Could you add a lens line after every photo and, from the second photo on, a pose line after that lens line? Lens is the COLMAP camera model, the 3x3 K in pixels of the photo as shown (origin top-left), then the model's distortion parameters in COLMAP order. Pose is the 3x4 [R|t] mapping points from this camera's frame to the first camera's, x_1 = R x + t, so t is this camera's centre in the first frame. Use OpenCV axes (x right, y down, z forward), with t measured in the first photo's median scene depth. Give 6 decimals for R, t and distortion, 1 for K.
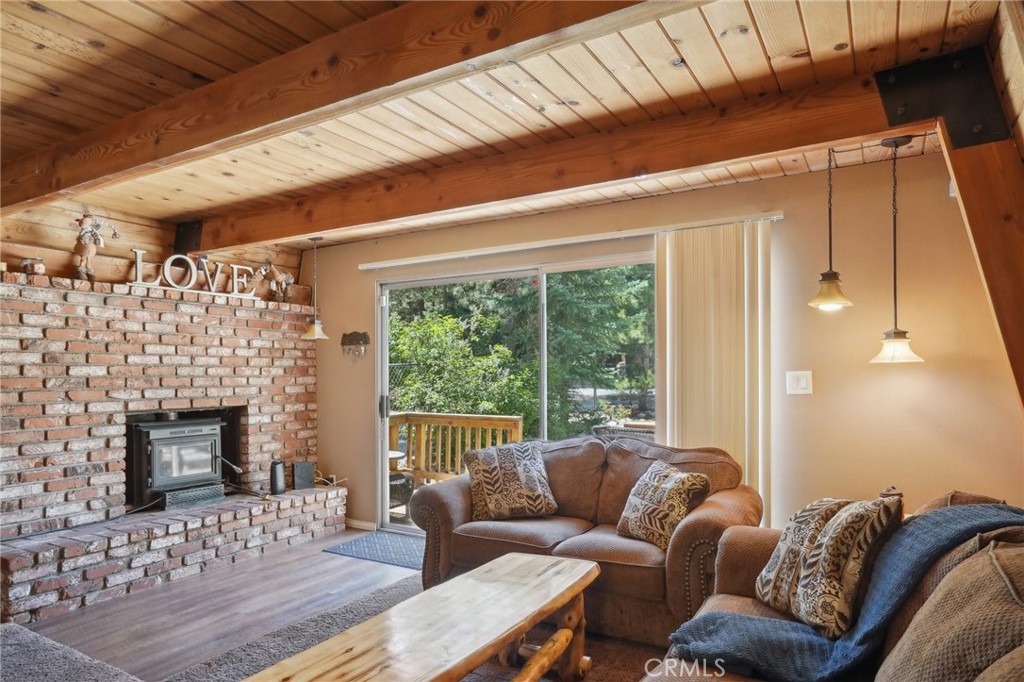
lens RADIAL K [[634.1, 0, 508.7], [0, 634.1, 373.8], [0, 0, 1]] dist [0.039892, 0.005895]
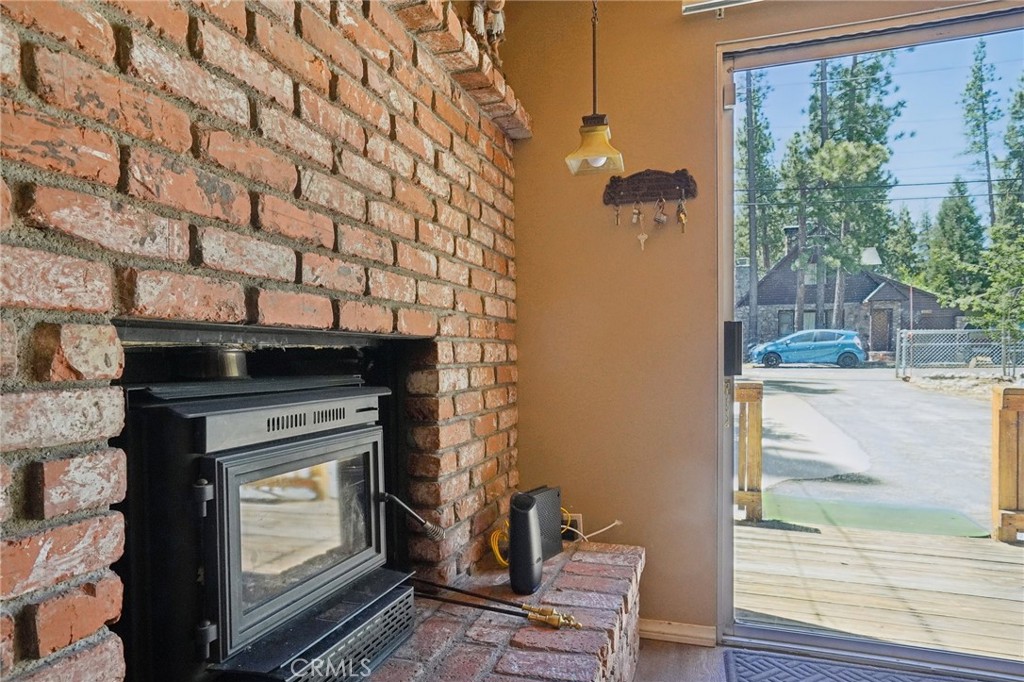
lens RADIAL K [[606.3, 0, 516.8], [0, 606.3, 359.3], [0, 0, 1]] dist [-0.020909, 0.028601]
pose [[0.974260, -0.004066, 0.225390, -0.570379], [0.003179, 0.999986, 0.004300, 0.077241], [-0.225404, -0.003473, 0.974259, 0.872899]]
